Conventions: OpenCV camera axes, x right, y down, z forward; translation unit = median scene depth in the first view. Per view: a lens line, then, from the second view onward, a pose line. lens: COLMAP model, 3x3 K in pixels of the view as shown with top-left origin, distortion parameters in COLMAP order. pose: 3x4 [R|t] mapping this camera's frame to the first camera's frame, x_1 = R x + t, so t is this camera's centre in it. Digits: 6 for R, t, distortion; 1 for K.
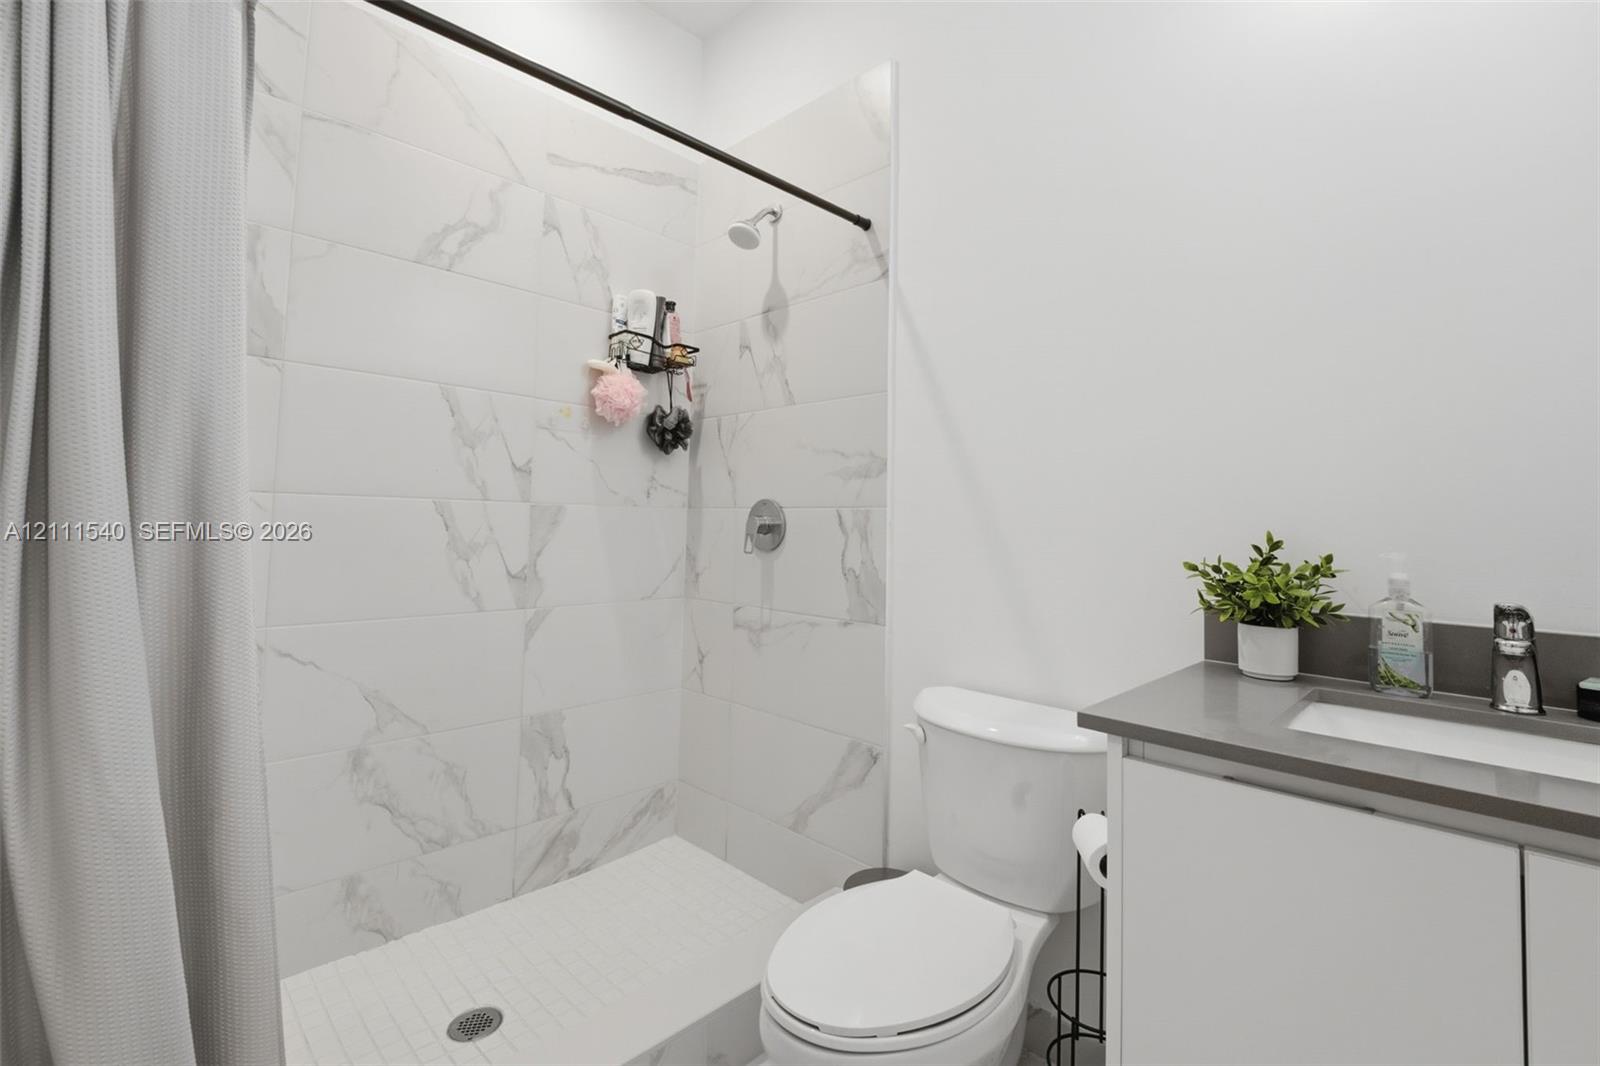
lens RADIAL K [[666.3, 0, 797.9], [0, 666.3, 527.5], [0, 0, 1]] dist [0.037670, -0.022157]
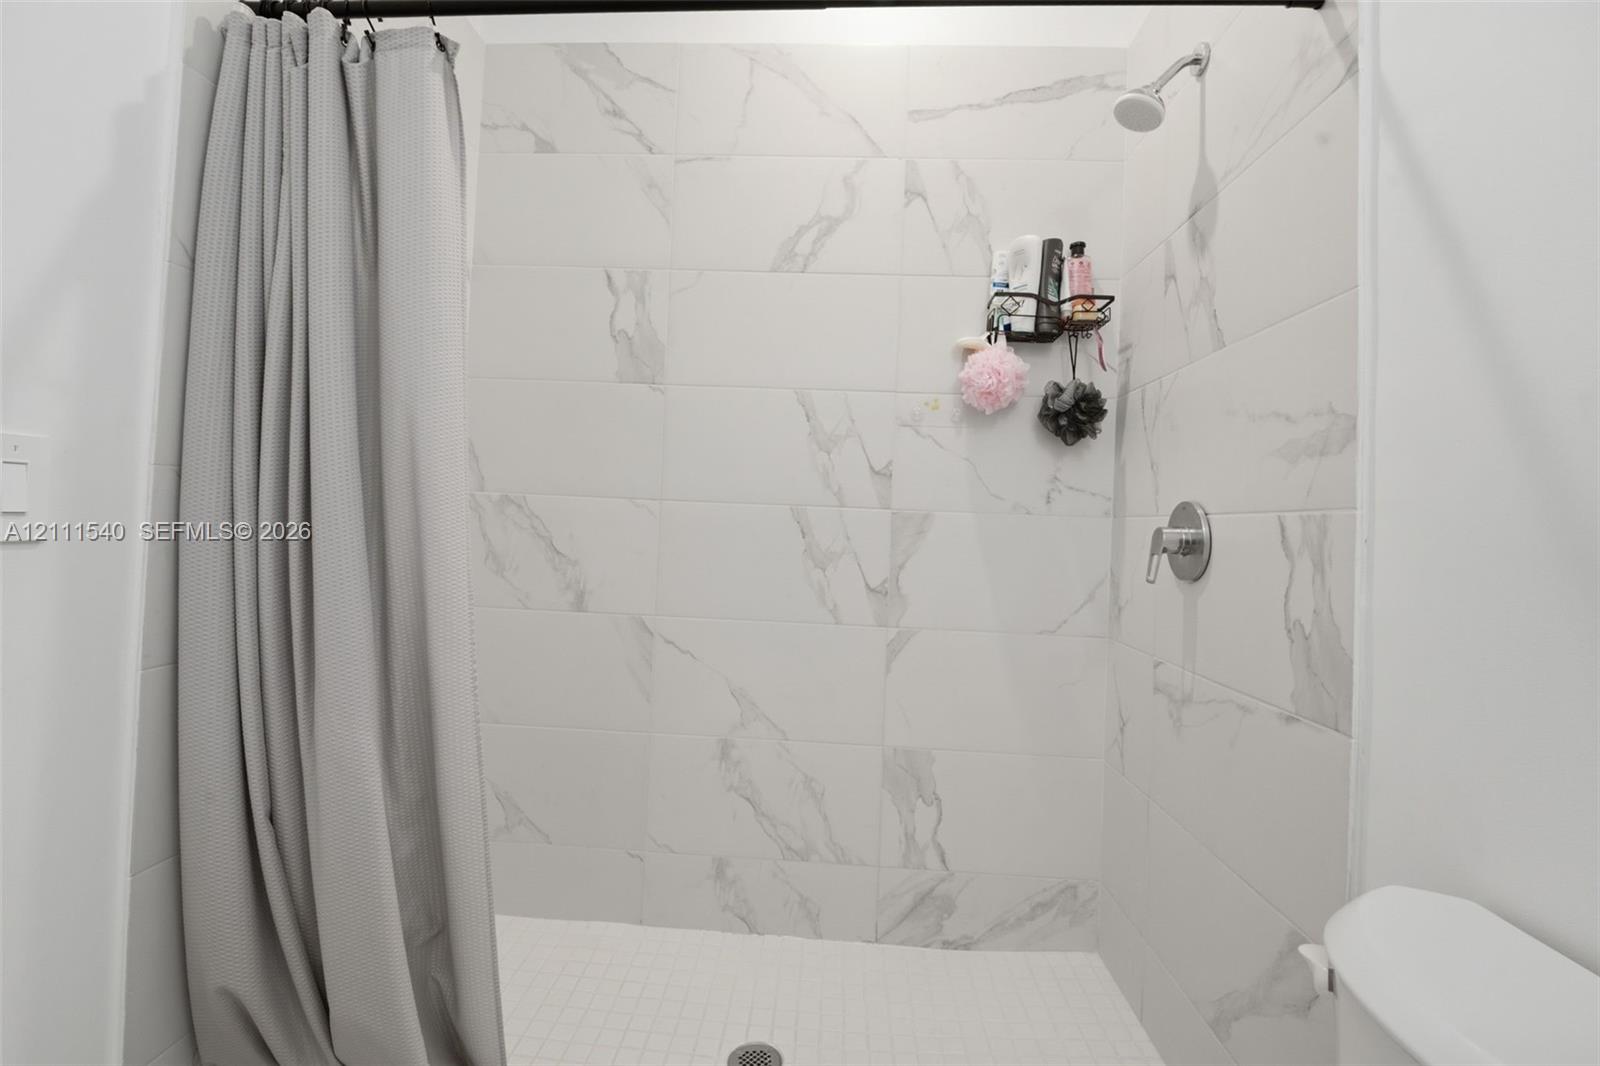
lens RADIAL K [[700.4, 0, 800.0], [0, 700.4, 533.0], [0, 0, 1]] dist [0.034070, -0.032949]
pose [[0.691106, 0.016263, -0.722570, 0.198743], [-0.029934, 0.999533, -0.006134, 0.003798], [0.722133, 0.025869, 0.691270, 0.266362]]
